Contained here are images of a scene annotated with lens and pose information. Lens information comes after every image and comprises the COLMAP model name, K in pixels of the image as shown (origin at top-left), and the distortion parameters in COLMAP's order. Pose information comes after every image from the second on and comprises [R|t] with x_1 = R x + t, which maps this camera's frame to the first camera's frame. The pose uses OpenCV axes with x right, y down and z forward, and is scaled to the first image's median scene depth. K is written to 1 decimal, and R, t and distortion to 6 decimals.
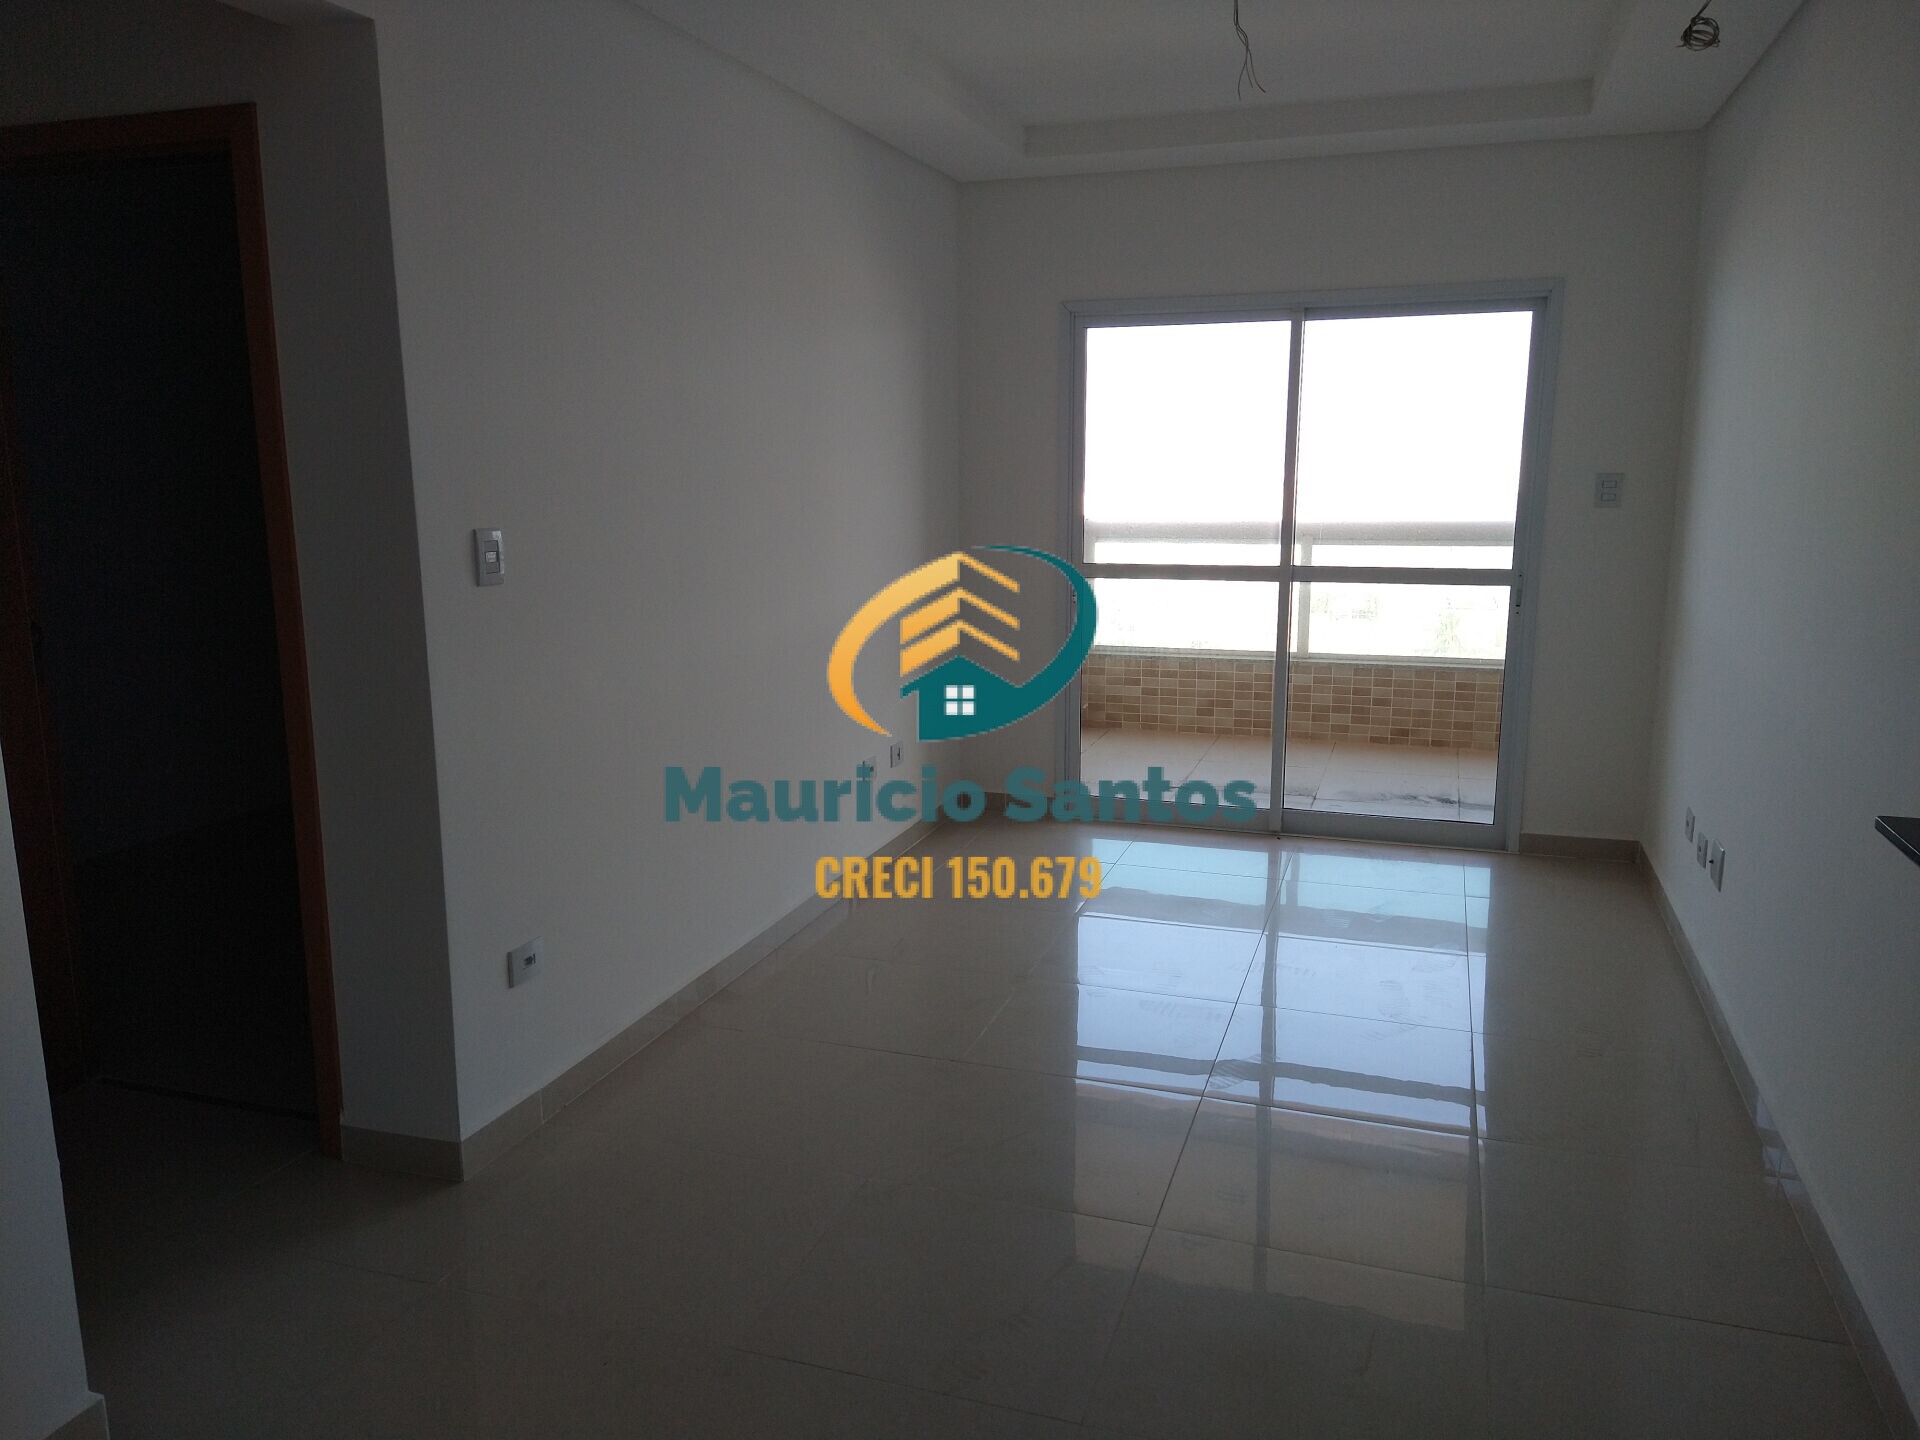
lens RADIAL K [[1424.6, 0, 959.6], [0, 1424.6, 709.8], [0, 0, 1]] dist [0.099571, -0.126620]
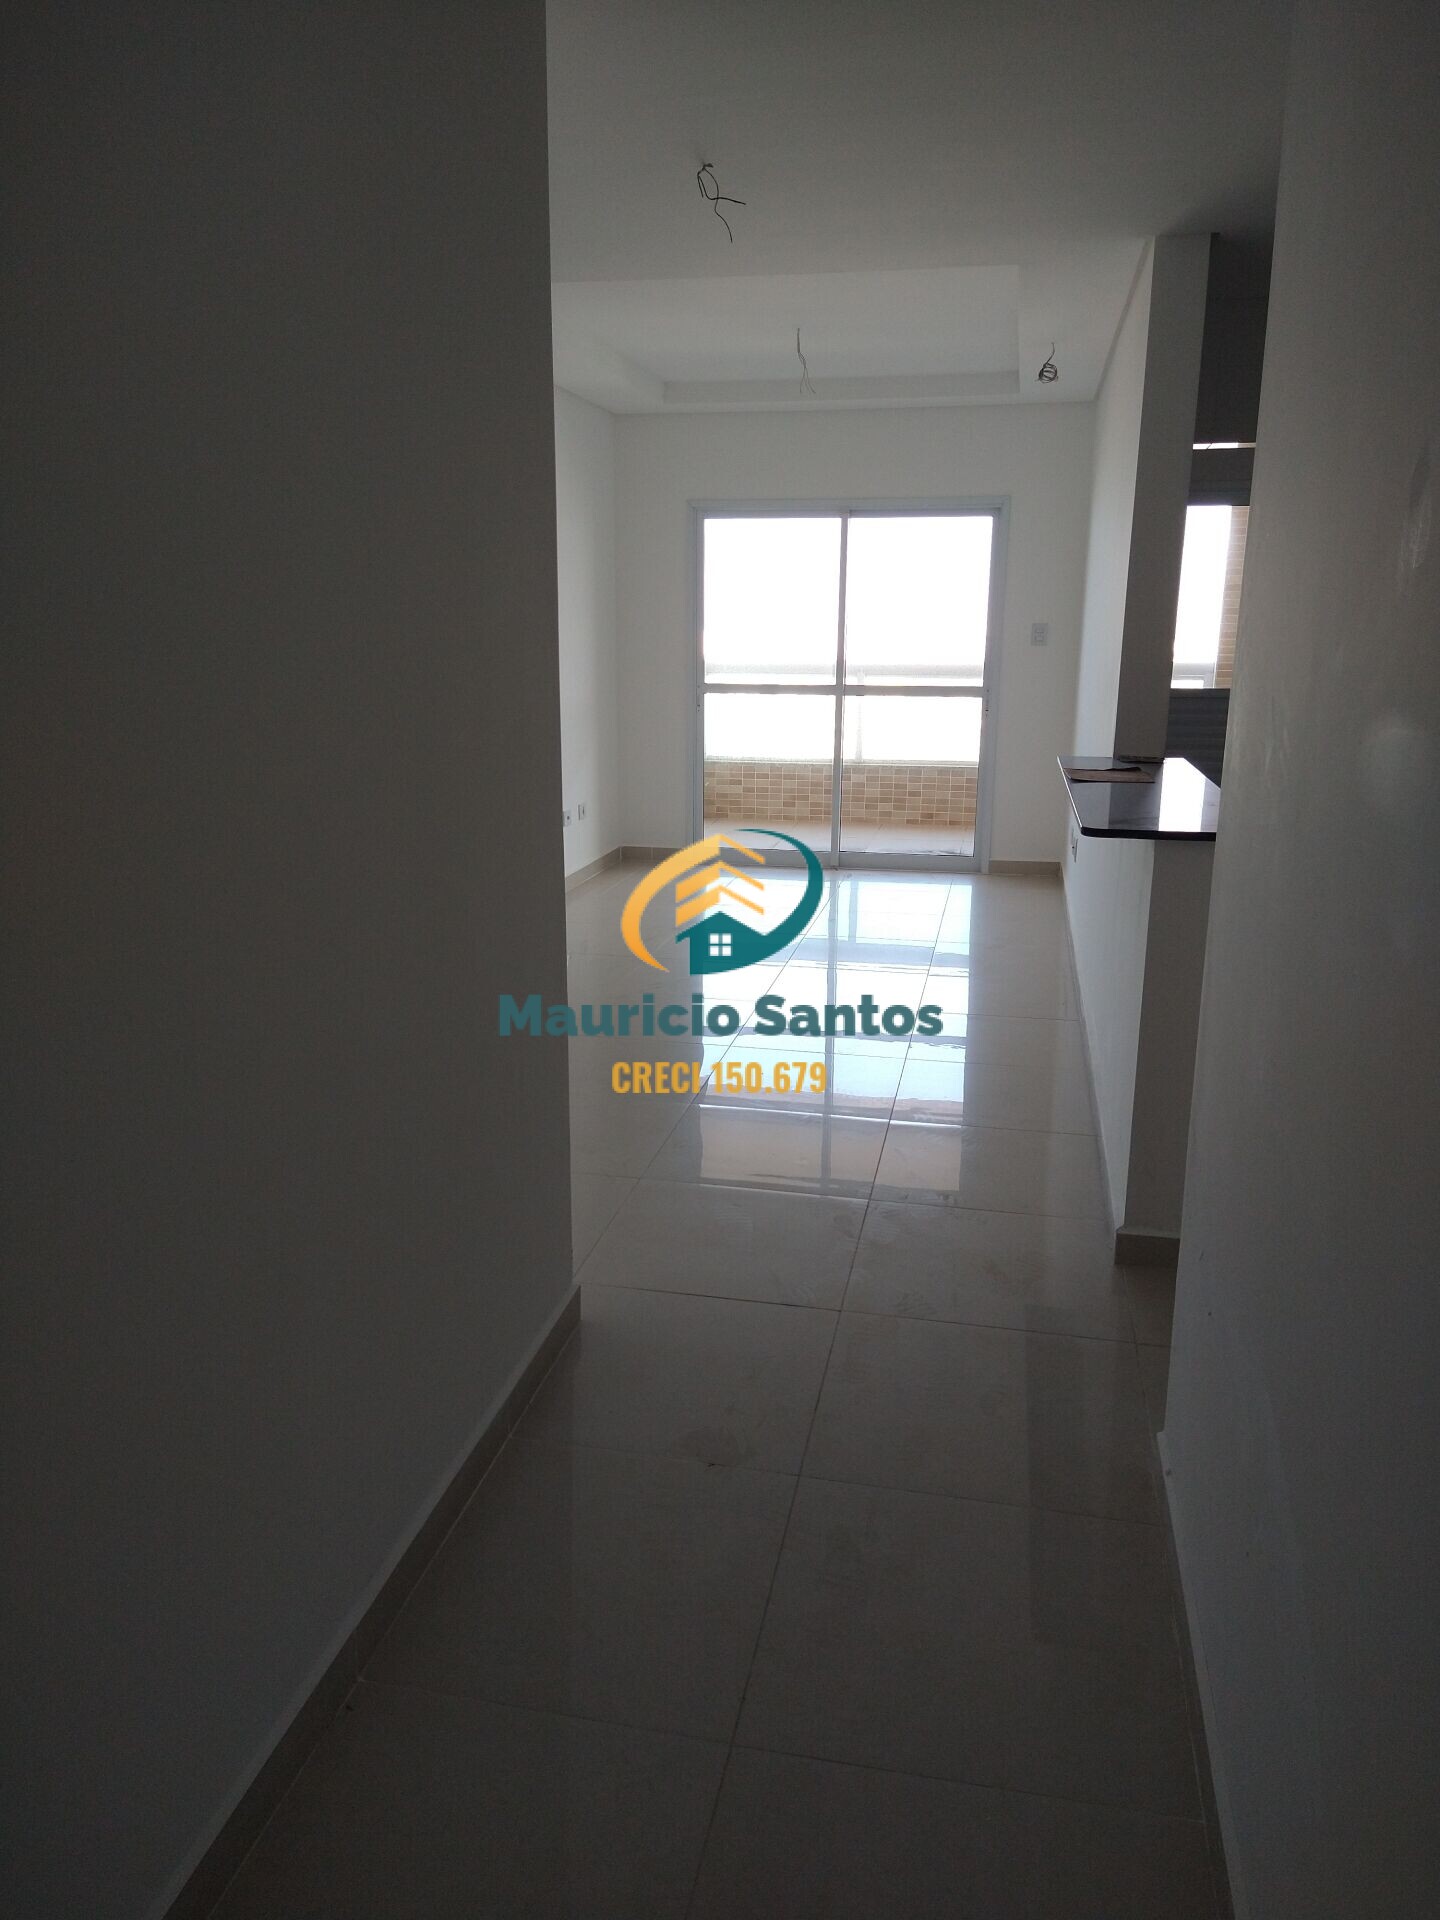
lens RADIAL K [[1424.6, 0, 726.1], [0, 1424.6, 953.3], [0, 0, 1]] dist [0.099571, -0.126620]
pose [[0.992456, -0.018214, 0.121242, -0.070266], [0.011471, 0.998360, 0.056091, 0.087190], [-0.122064, -0.054277, 0.991037, -0.443170]]
